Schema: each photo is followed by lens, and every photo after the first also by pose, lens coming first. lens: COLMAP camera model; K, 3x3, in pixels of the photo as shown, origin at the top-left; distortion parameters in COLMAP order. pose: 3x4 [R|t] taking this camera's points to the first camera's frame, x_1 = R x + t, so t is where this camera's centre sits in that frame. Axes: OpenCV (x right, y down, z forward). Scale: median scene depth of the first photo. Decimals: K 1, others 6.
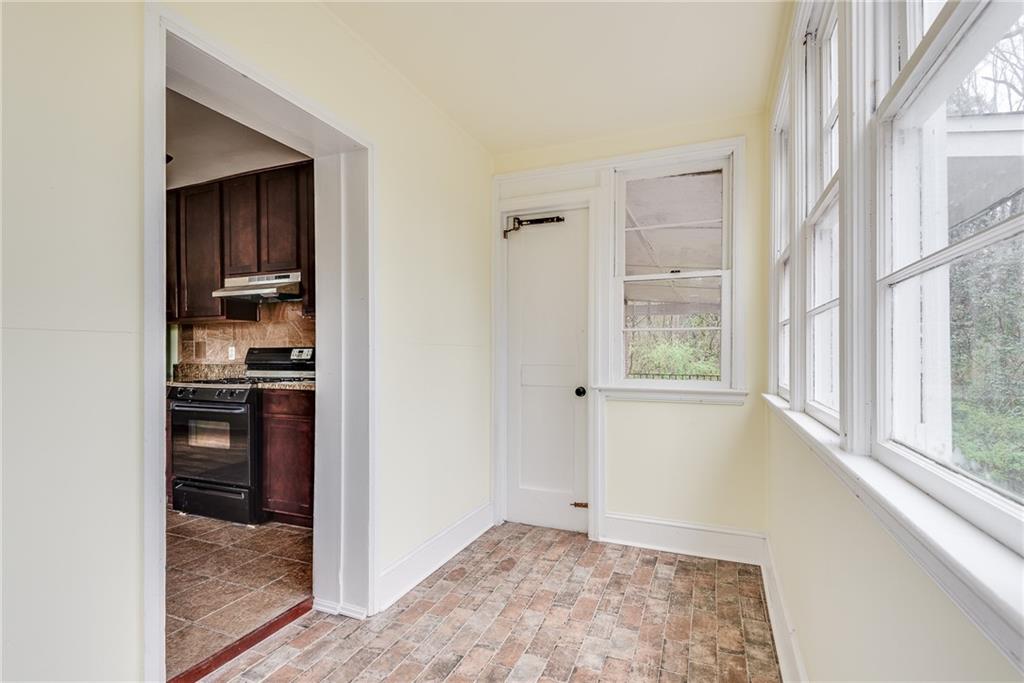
lens RADIAL K [[485.6, 0, 504.0], [0, 485.6, 349.5], [0, 0, 1]] dist [0.036925, -0.029359]
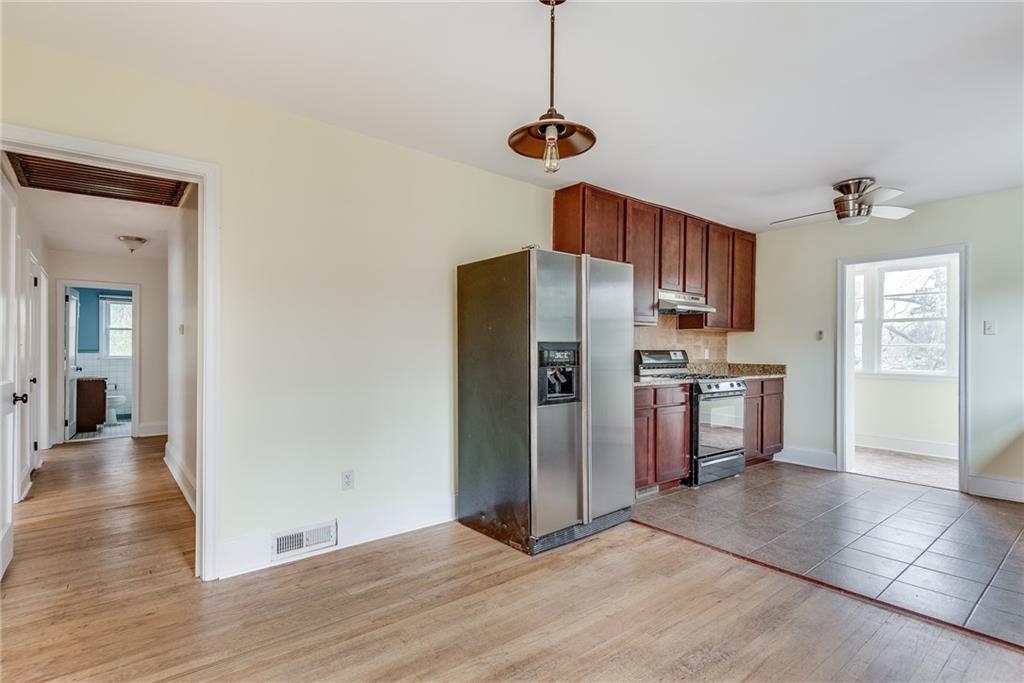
lens RADIAL K [[485.6, 0, 504.0], [0, 485.6, 349.5], [0, 0, 1]] dist [0.036925, -0.029359]
pose [[0.476560, 0.010204, 0.879083, -1.750590], [-0.009652, 0.999933, -0.006374, 0.005791], [-0.879089, -0.005447, 0.476626, 0.757973]]
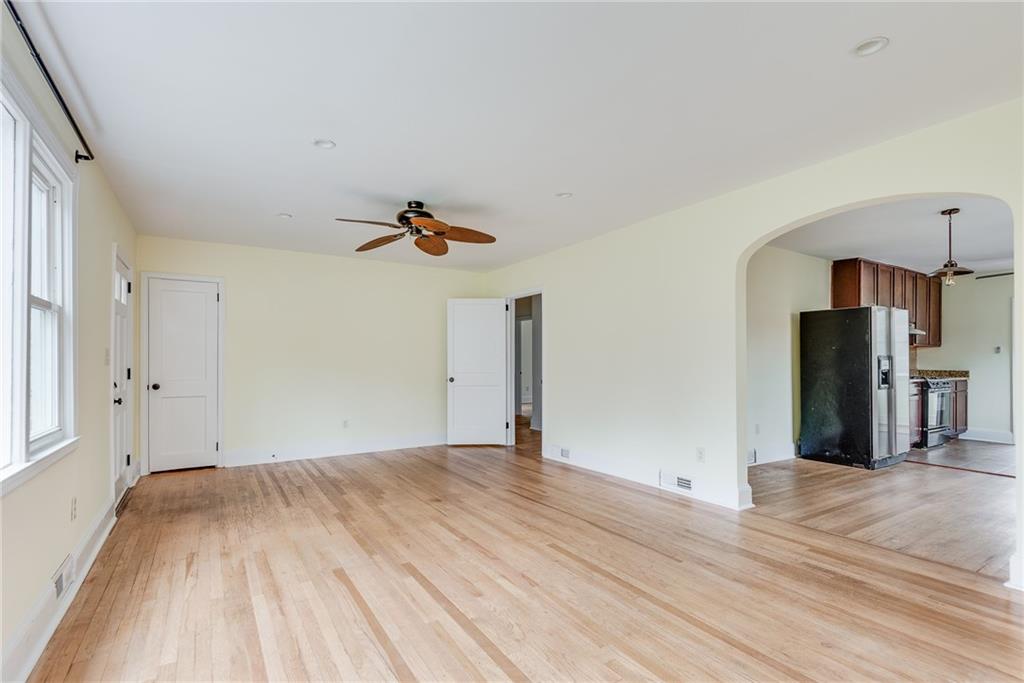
lens RADIAL K [[475.2, 0, 507.4], [0, 475.2, 360.8], [0, 0, 1]] dist [0.034686, -0.018206]
pose [[0.562807, 0.009945, 0.826528, -2.767196], [-0.009017, 0.999942, -0.005892, 0.020886], [-0.826539, -0.004137, 0.562864, 1.150566]]
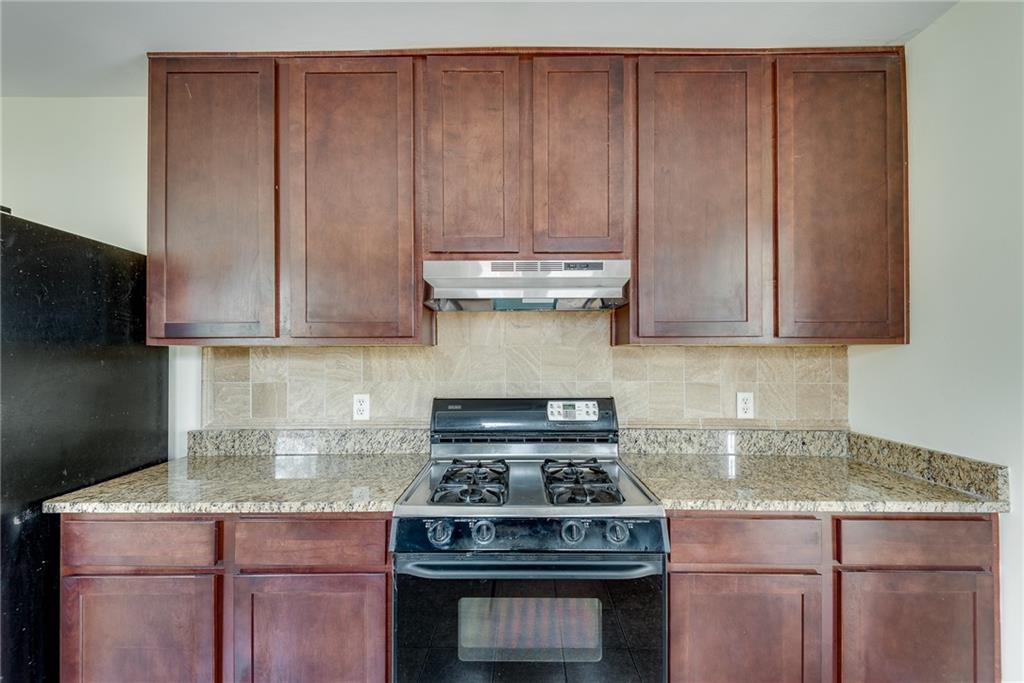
lens RADIAL K [[445.6, 0, 512.9], [0, 445.6, 355.6], [0, 0, 1]] dist [0.015593, 0.000137]
pose [[0.915881, 0.005928, 0.401406, -0.654781], [-0.004043, 0.999976, -0.005544, -0.048058], [-0.401430, 0.003455, 0.915883, 0.556166]]
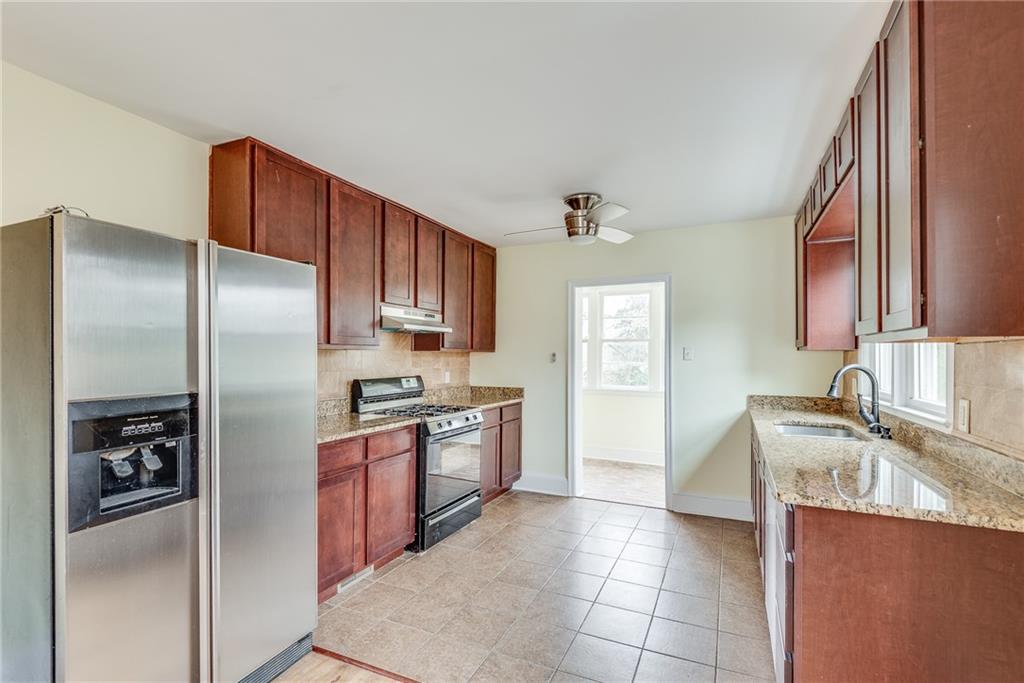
lens RADIAL K [[470.7, 0, 509.0], [0, 470.7, 353.8], [0, 0, 1]] dist [0.000421, 0.000031]
pose [[0.025017, 0.011728, 0.999618, -1.431607], [-0.003077, 0.999927, -0.011655, -0.043447], [-0.999682, -0.002784, 0.025051, 0.726773]]
